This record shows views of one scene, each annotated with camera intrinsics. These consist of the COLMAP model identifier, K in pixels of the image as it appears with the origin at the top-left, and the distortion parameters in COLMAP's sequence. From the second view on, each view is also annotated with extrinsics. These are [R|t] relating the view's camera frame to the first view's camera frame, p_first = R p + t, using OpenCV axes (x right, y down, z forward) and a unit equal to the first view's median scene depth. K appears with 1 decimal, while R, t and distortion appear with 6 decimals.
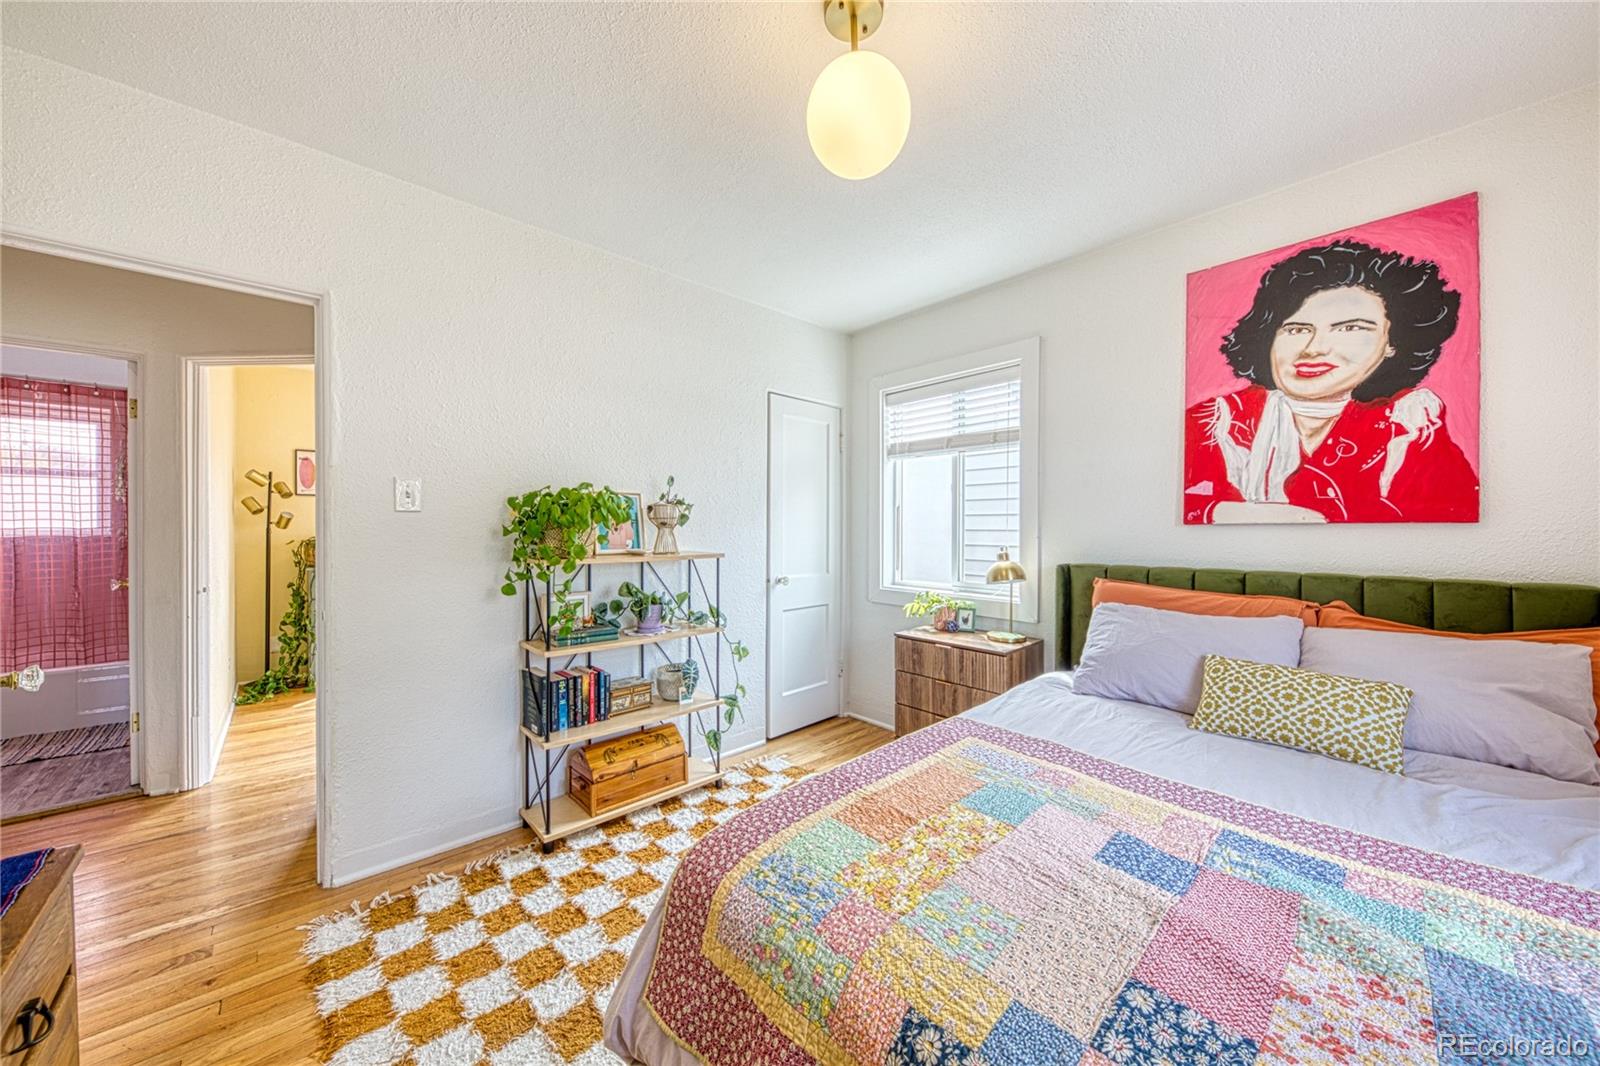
lens RADIAL K [[548.4, 0, 795.2], [0, 548.4, 531.0], [0, 0, 1]] dist [0.010921, -0.007361]
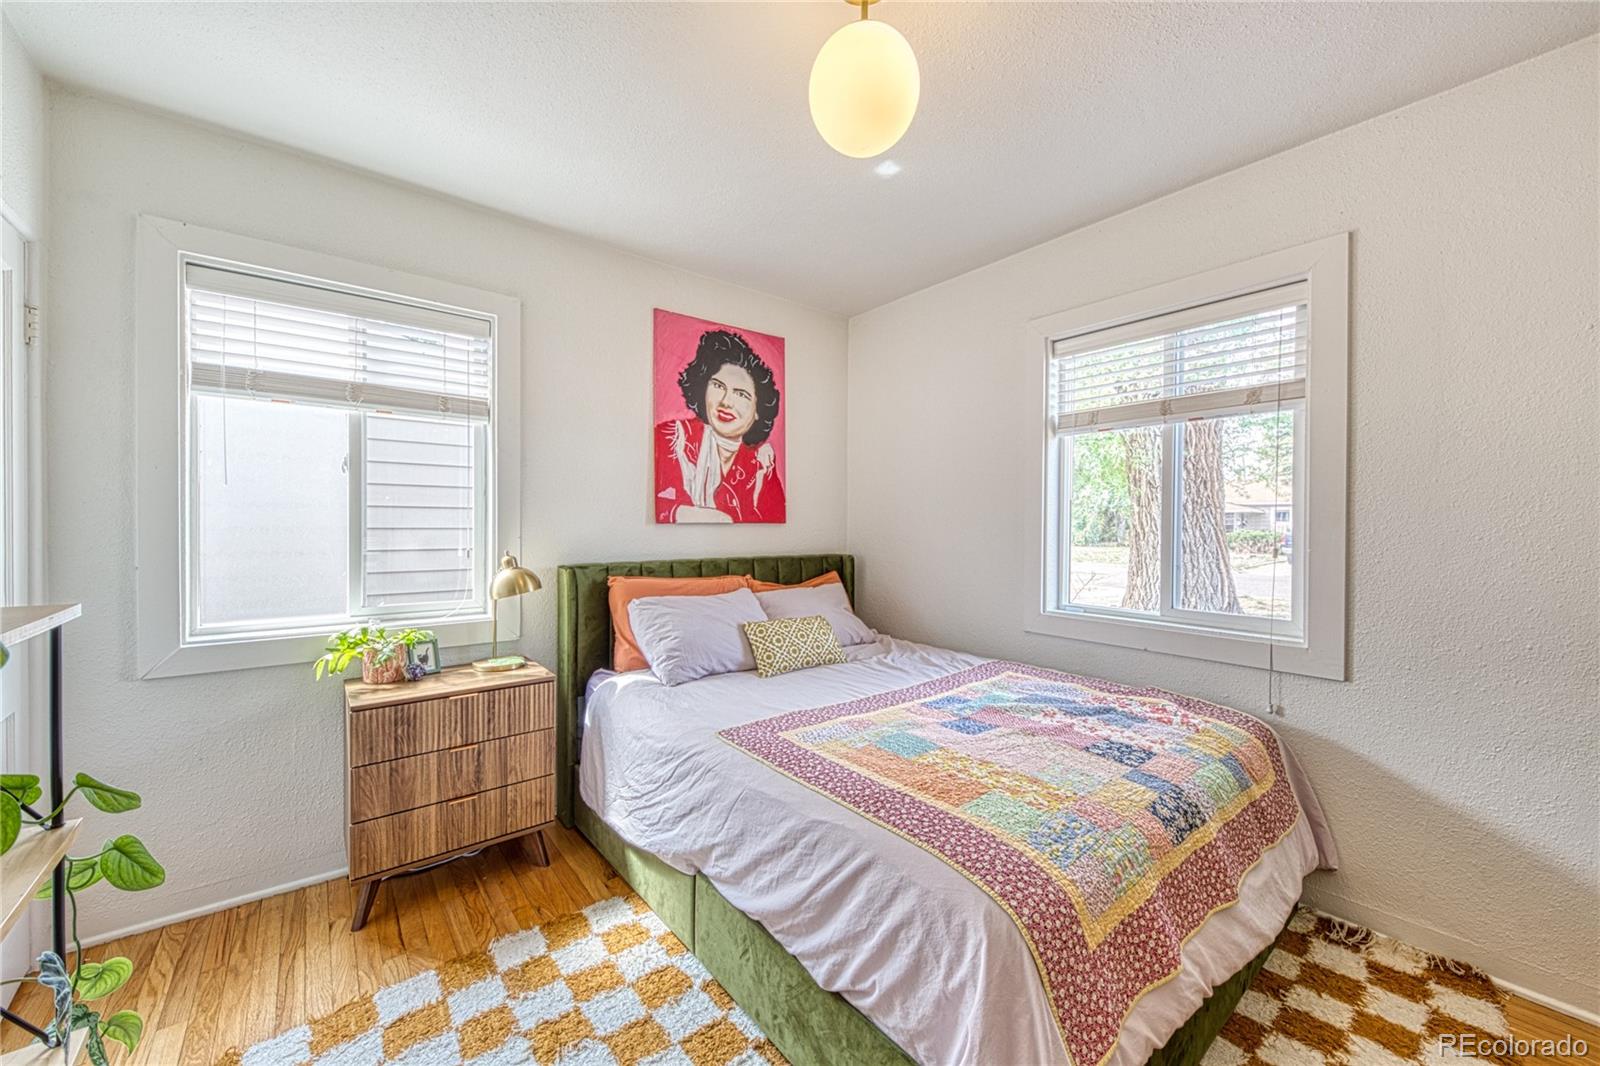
lens RADIAL K [[609.6, 0, 794.6], [0, 609.6, 528.6], [0, 0, 1]] dist [0.001994, 0.000014]
pose [[0.068513, -0.006685, 0.997628, -0.630832], [0.003530, 0.999973, 0.006459, -0.009058], [-0.997644, 0.003079, 0.068535, 0.702189]]
